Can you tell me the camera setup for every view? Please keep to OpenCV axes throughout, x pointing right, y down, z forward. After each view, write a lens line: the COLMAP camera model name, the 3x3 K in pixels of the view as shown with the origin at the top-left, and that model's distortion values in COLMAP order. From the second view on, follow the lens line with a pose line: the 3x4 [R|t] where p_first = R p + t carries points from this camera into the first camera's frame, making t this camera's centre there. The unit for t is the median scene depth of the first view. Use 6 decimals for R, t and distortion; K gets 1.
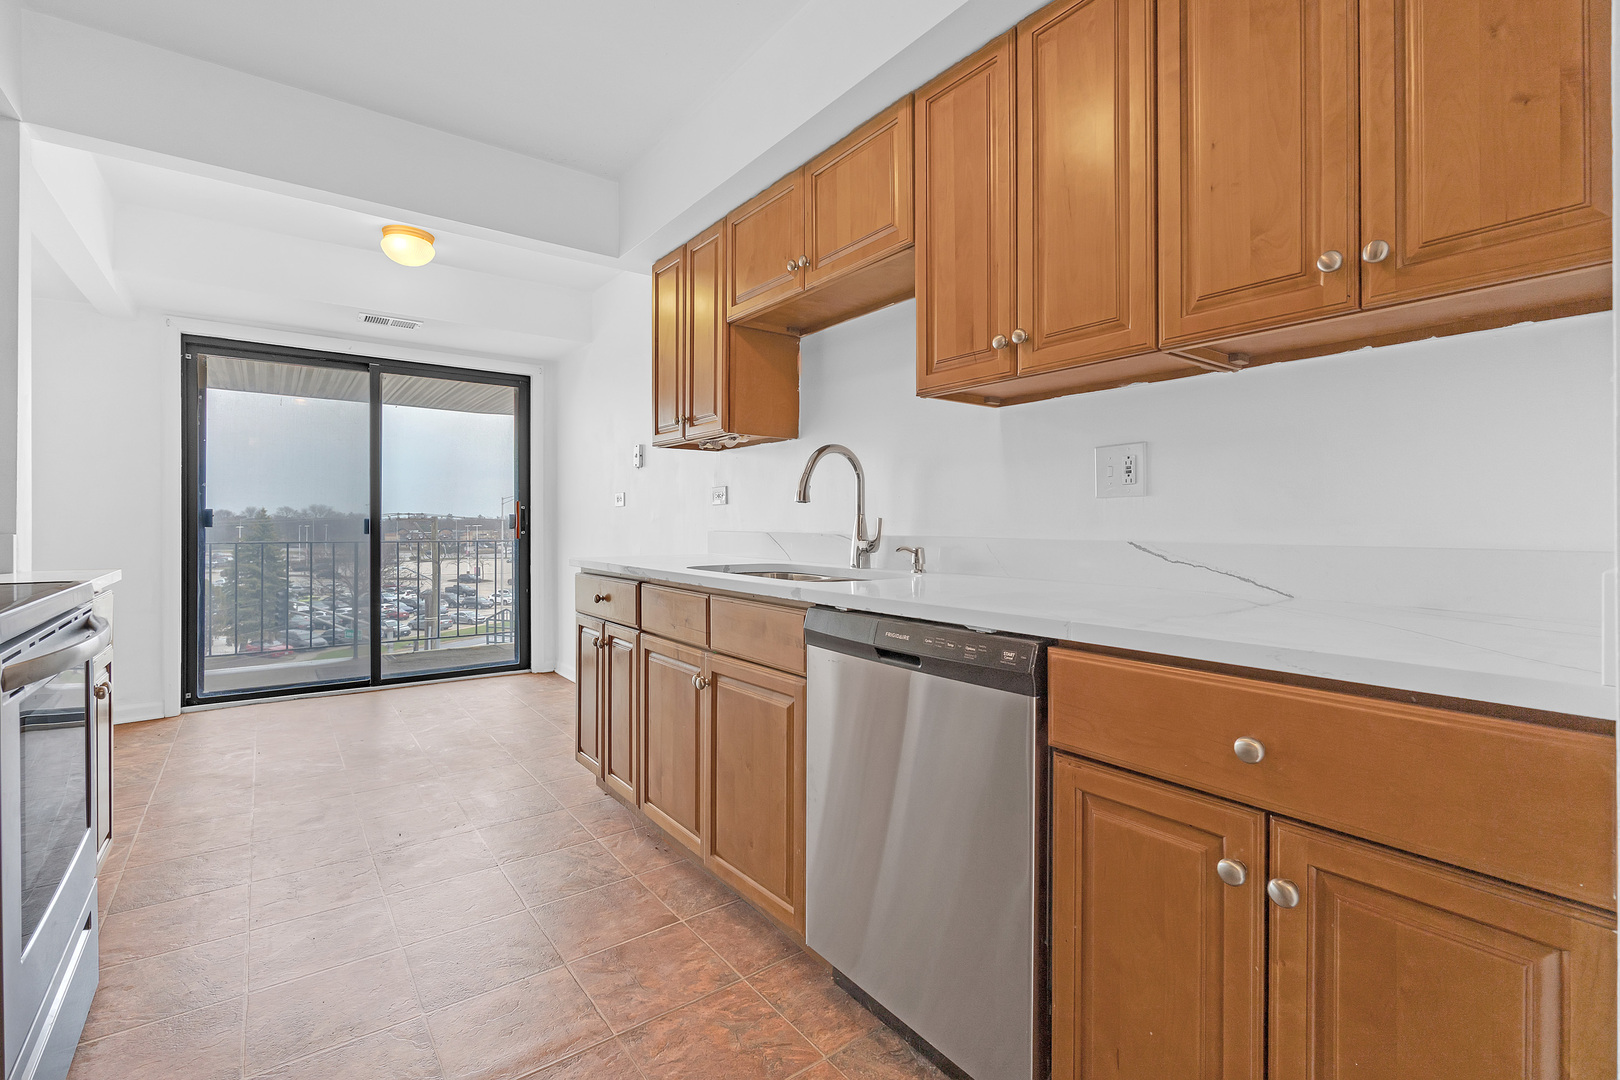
lens RADIAL K [[724.4, 0, 800.5], [0, 724.4, 520.5], [0, 0, 1]] dist [-0.000804, -0.000087]
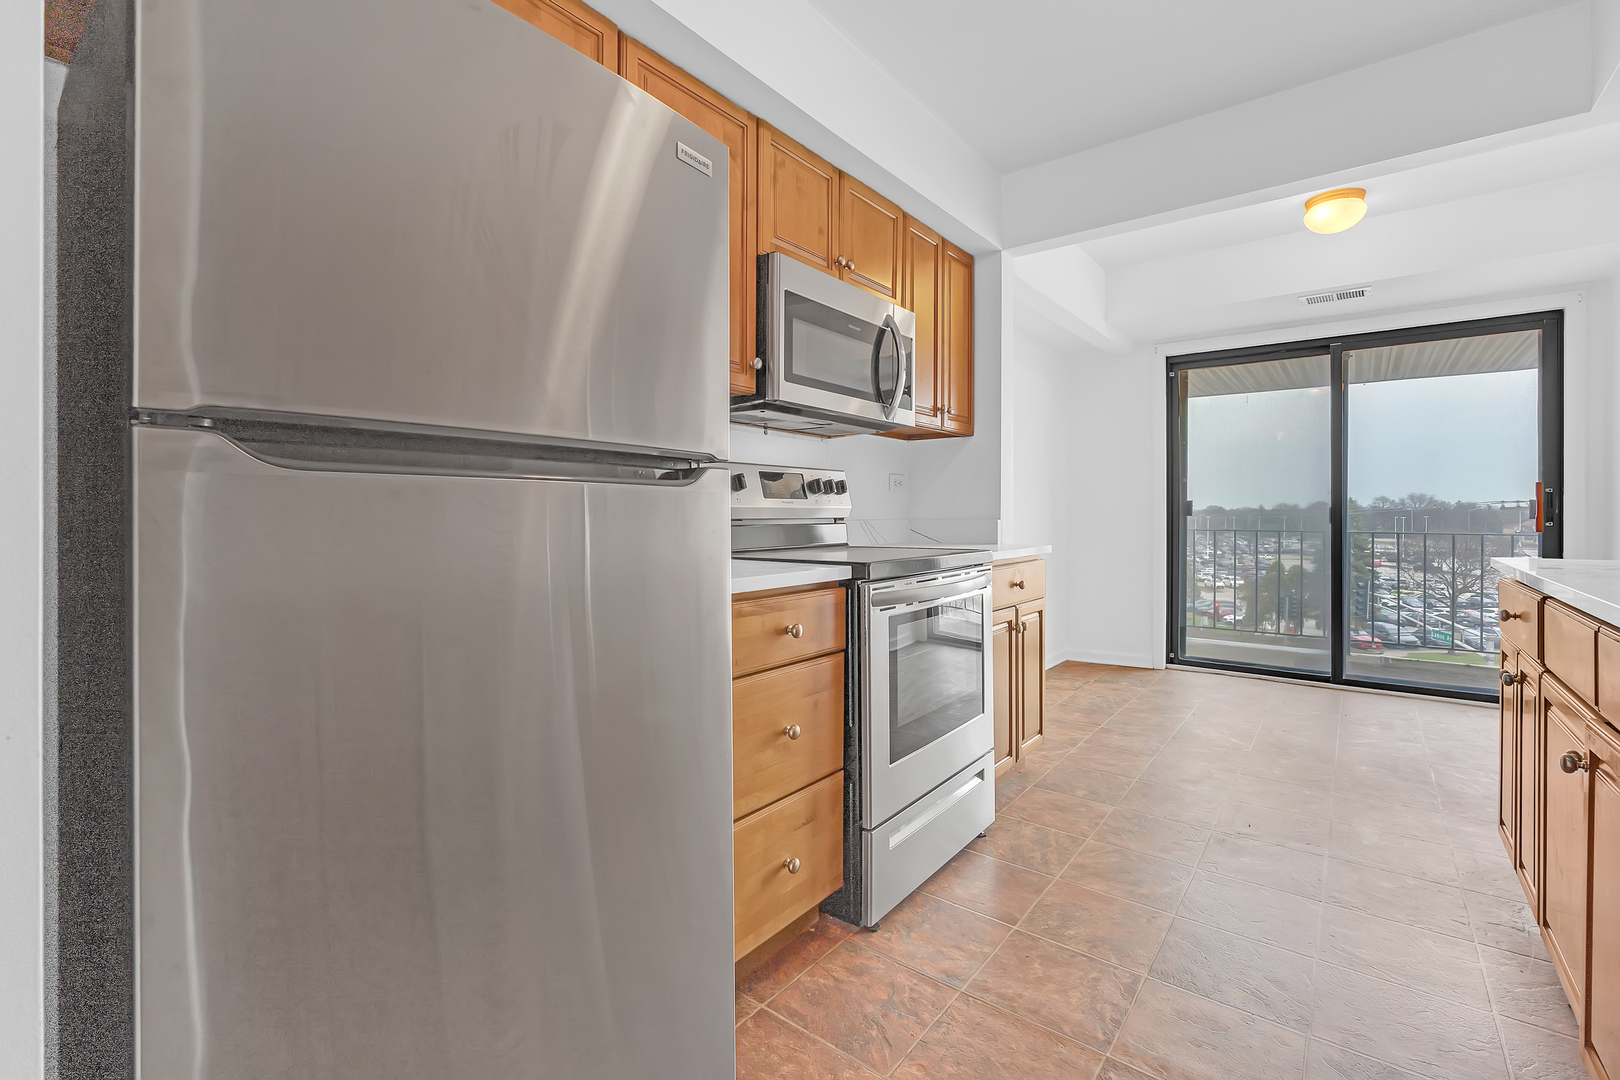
lens RADIAL K [[712.9, 0, 815.4], [0, 712.9, 519.0], [0, 0, 1]] dist [-0.004117, -0.000414]
pose [[0.273695, 0.006394, -0.961795, 0.117325], [0.004969, 0.999955, 0.008062, 0.001468], [0.961804, -0.006986, 0.273651, 0.087714]]
